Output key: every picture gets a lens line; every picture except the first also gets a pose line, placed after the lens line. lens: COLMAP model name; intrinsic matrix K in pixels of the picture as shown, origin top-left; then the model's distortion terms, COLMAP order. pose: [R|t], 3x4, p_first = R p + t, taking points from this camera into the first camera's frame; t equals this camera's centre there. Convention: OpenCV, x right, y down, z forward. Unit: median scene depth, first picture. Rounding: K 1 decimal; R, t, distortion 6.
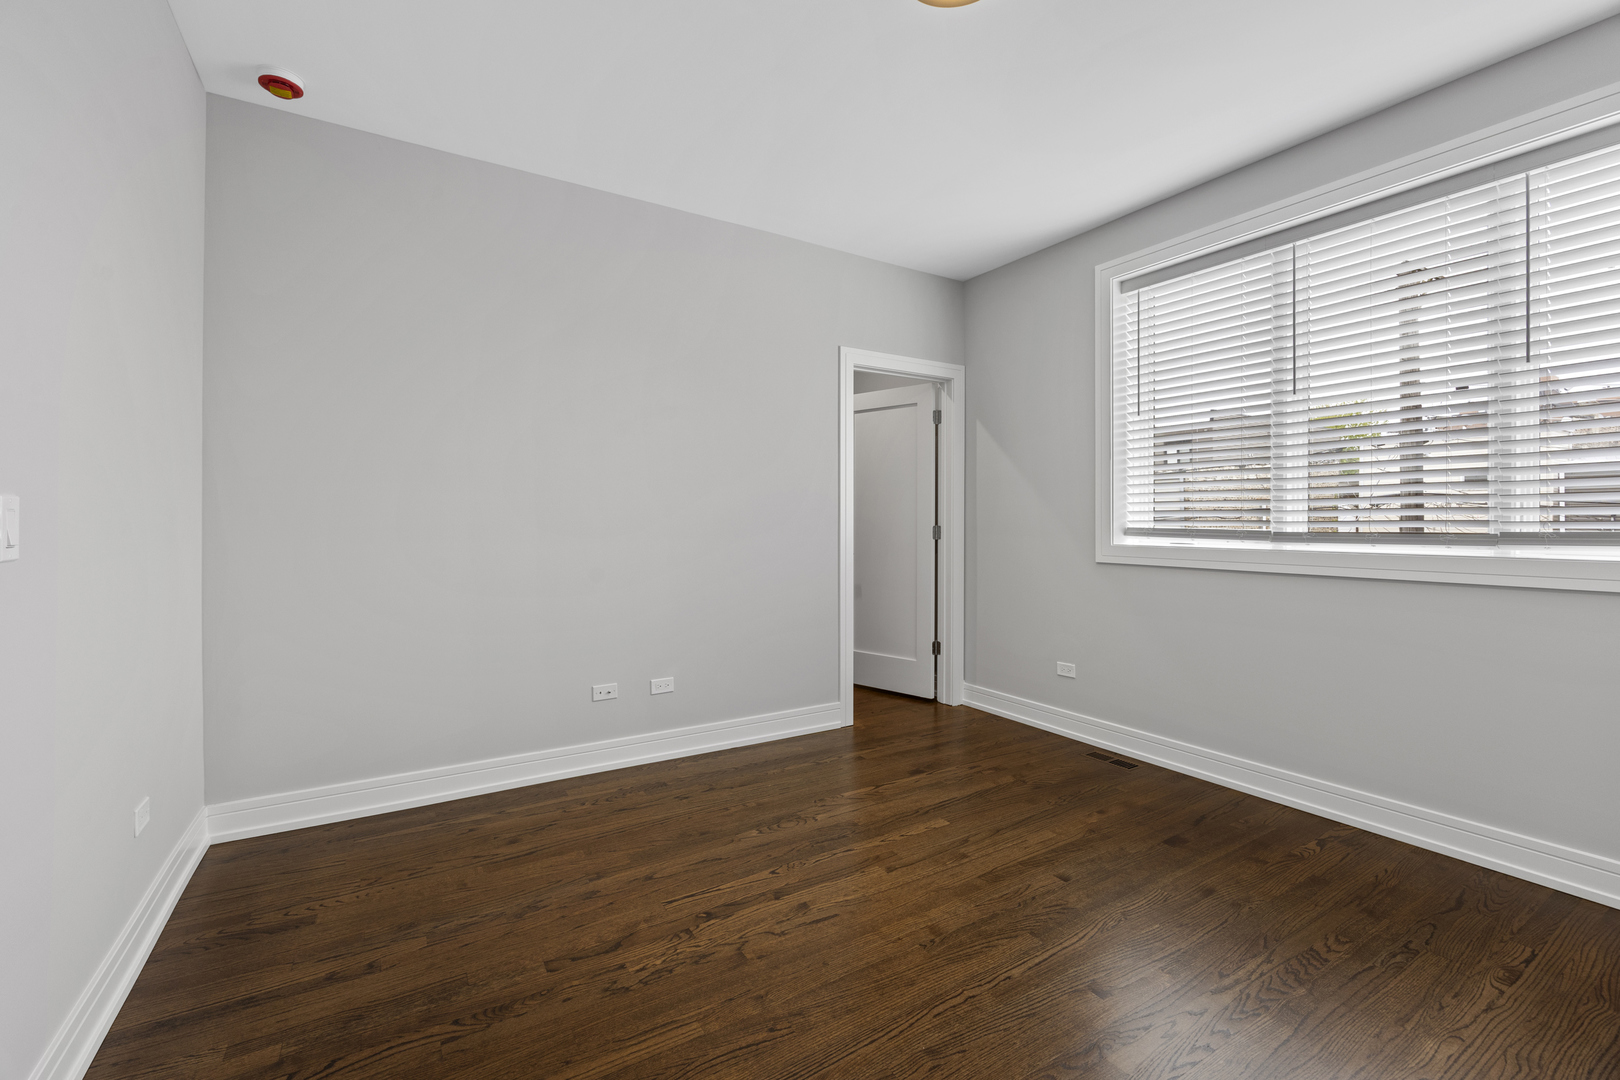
lens RADIAL K [[681.6, 0, 806.9], [0, 681.6, 526.9], [0, 0, 1]] dist [-0.004448, -0.000365]
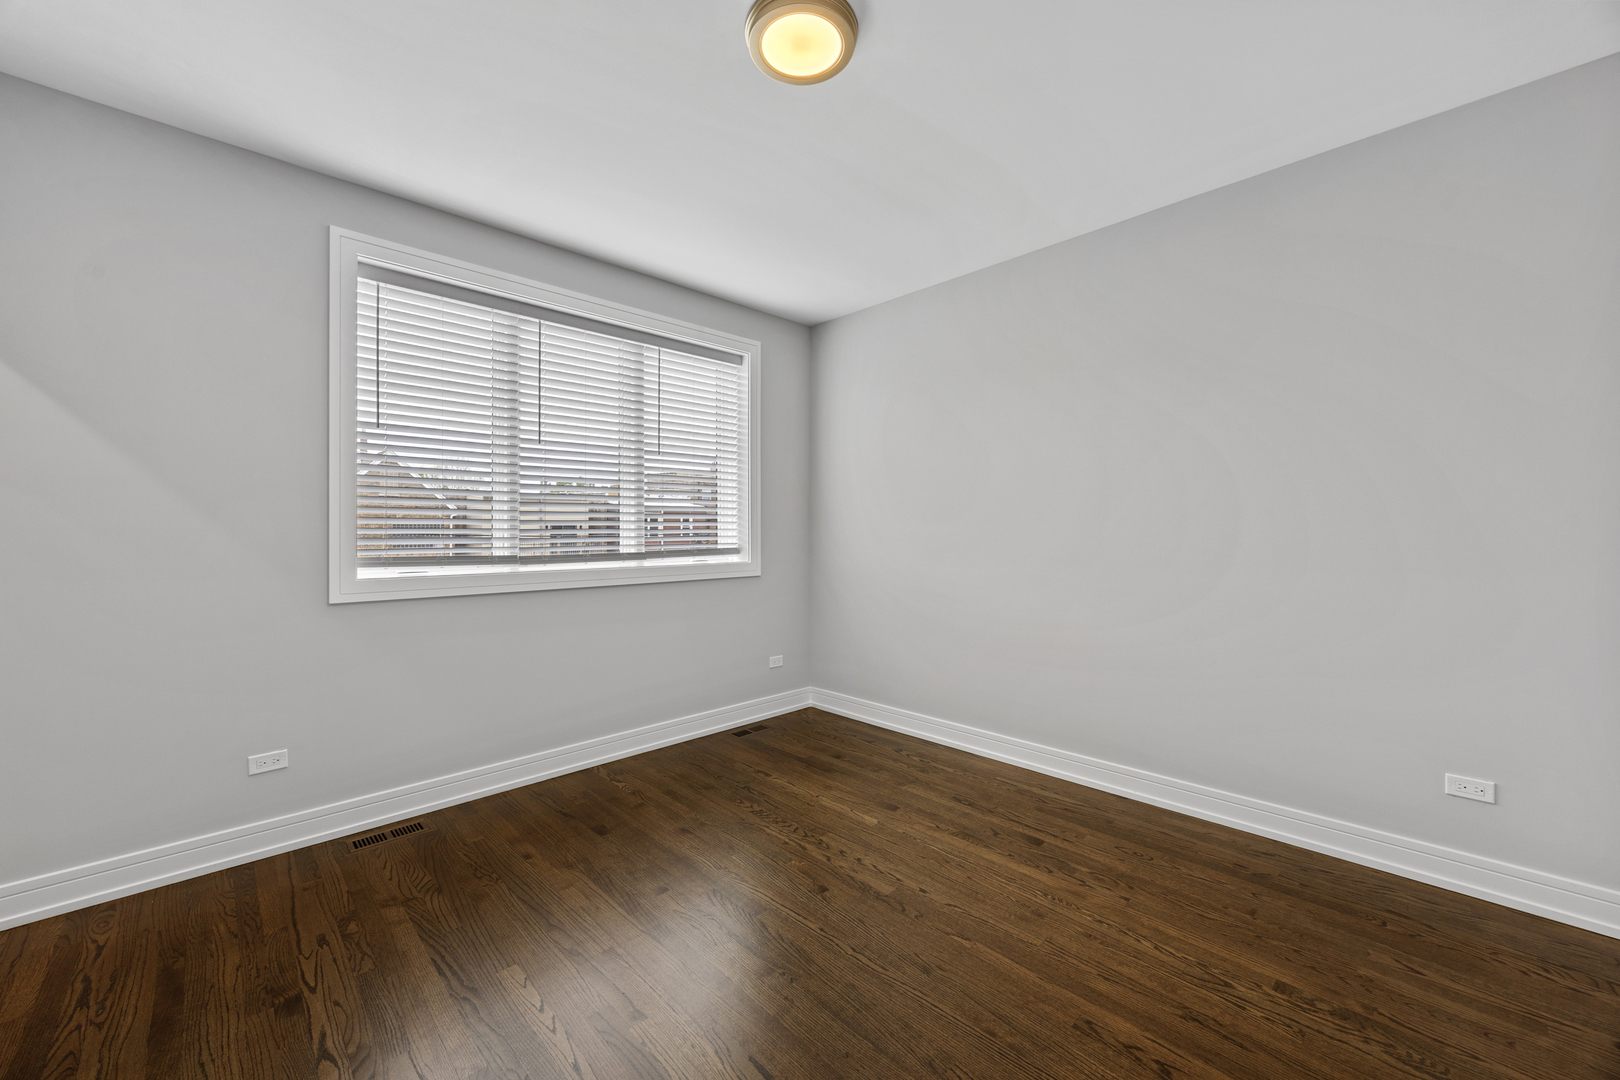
lens RADIAL K [[615.3, 0, 812.0], [0, 615.3, 533.7], [0, 0, 1]] dist [0.000237, 0.000119]
pose [[-0.210873, -0.002451, 0.977510, -0.491431], [0.009415, 0.999945, 0.004538, -0.033973], [-0.977468, 0.010160, -0.210838, 0.784538]]
